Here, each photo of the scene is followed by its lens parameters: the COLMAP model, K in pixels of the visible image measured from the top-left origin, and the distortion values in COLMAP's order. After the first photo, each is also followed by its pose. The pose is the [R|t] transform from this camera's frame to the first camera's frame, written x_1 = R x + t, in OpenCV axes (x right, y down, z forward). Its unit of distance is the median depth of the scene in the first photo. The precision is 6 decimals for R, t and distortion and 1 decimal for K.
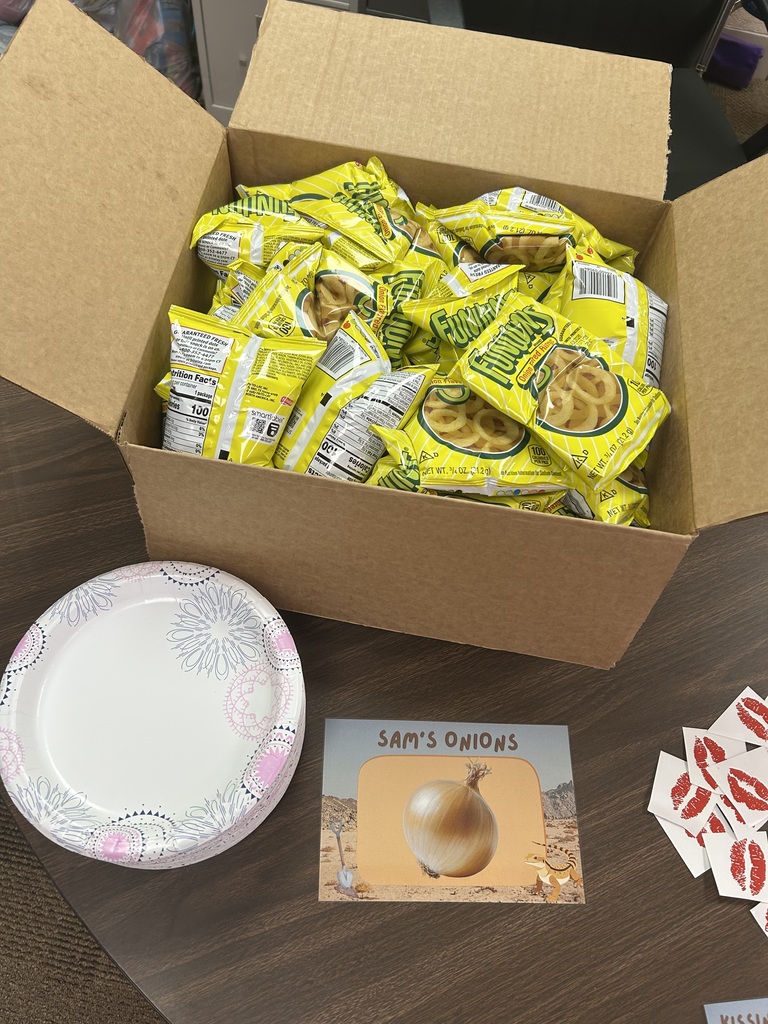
lens RADIAL K [[781.7, 0, 379.7], [0, 781.7, 517.9], [0, 0, 1]] dist [0.030821, -0.034607]
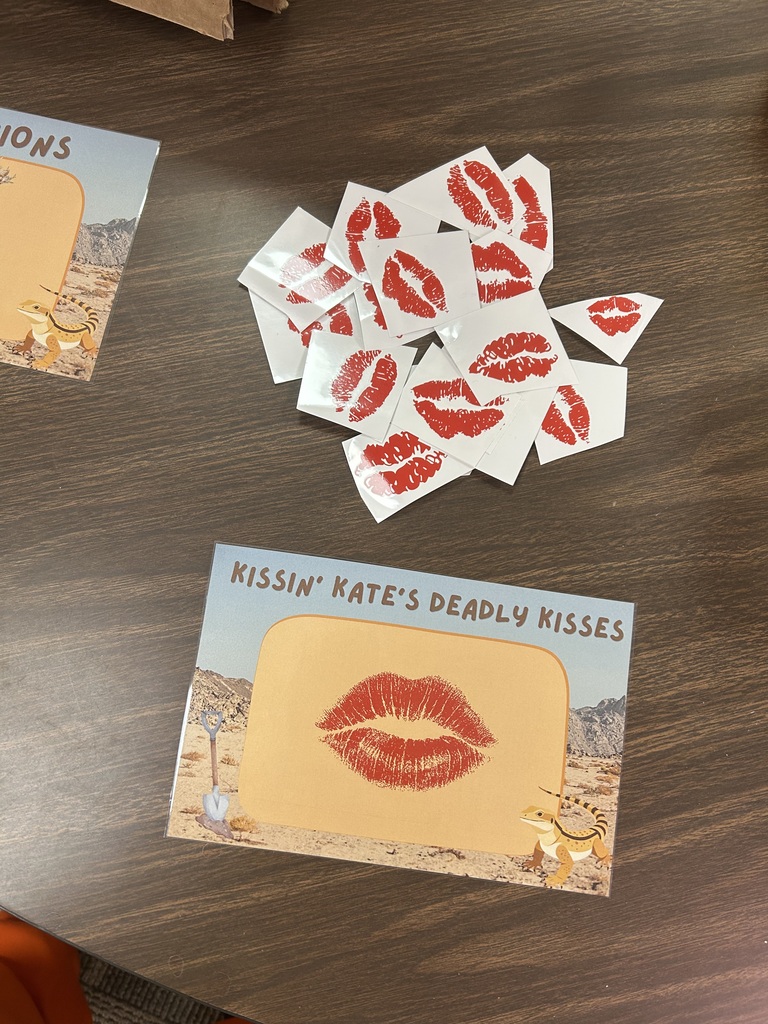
lens RADIAL K [[781.7, 0, 379.7], [0, 781.7, 517.9], [0, 0, 1]] dist [0.030821, -0.034607]
pose [[0.978645, 0.191324, -0.075167, 0.528769], [-0.159776, 0.938059, 0.307434, 0.334667], [0.129331, -0.288859, 0.948596, 0.357108]]
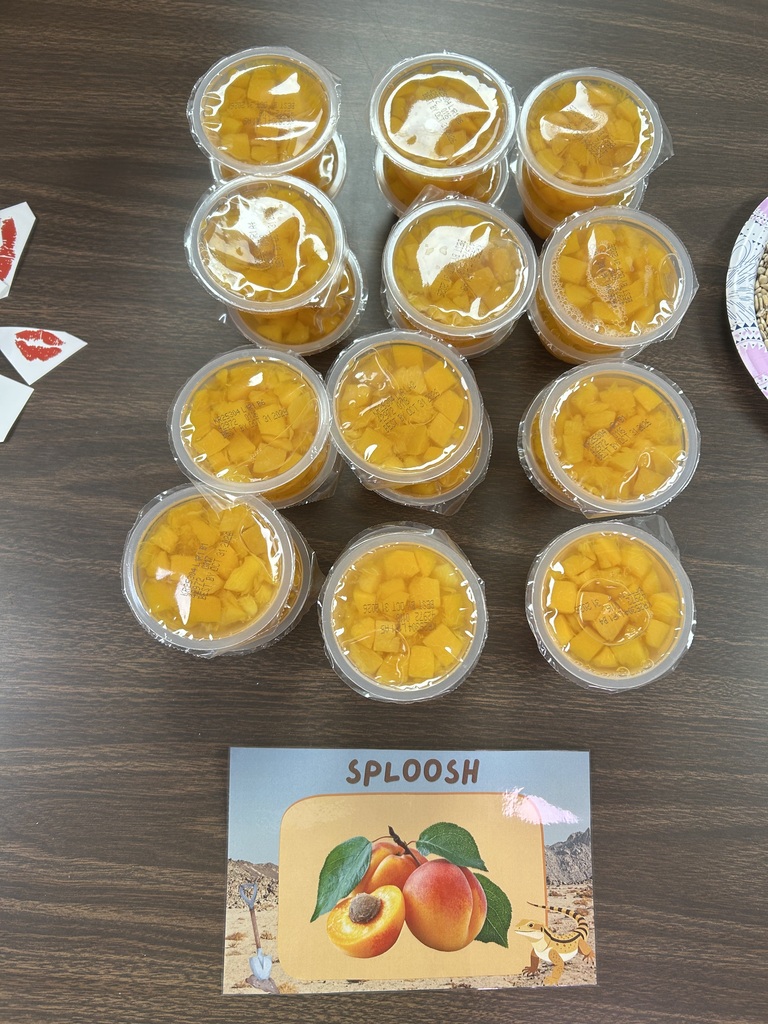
lens RADIAL K [[781.7, 0, 379.7], [0, 781.7, 517.9], [0, 0, 1]] dist [0.030821, -0.034607]
pose [[0.895631, 0.423711, -0.135327, 1.103424], [-0.375861, 0.883637, 0.279131, 0.157495], [0.237851, -0.199134, 0.950670, 0.349995]]
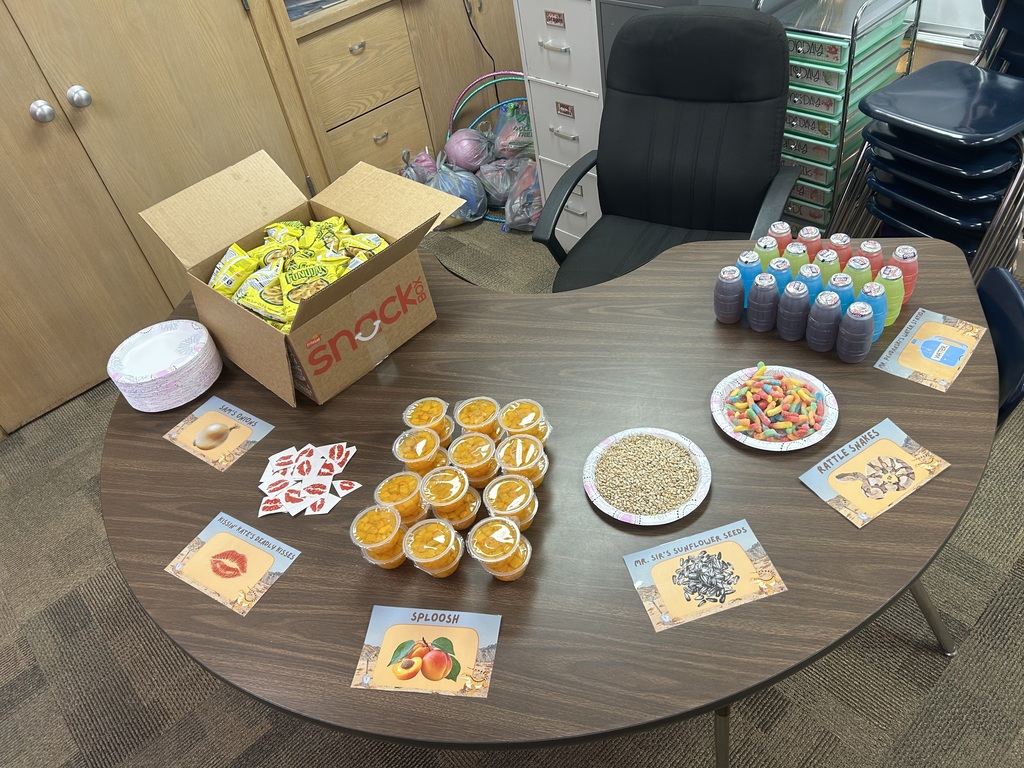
lens RADIAL K [[781.7, 0, 512.0], [0, 781.7, 384.0], [0, 0, 1]] dist [0.030821, -0.034607]
pose [[0.786798, 0.234135, -0.571078, 2.197779], [-0.402040, 0.896454, -0.186371, 0.312484], [0.468309, 0.376232, 0.799460, -0.631753]]
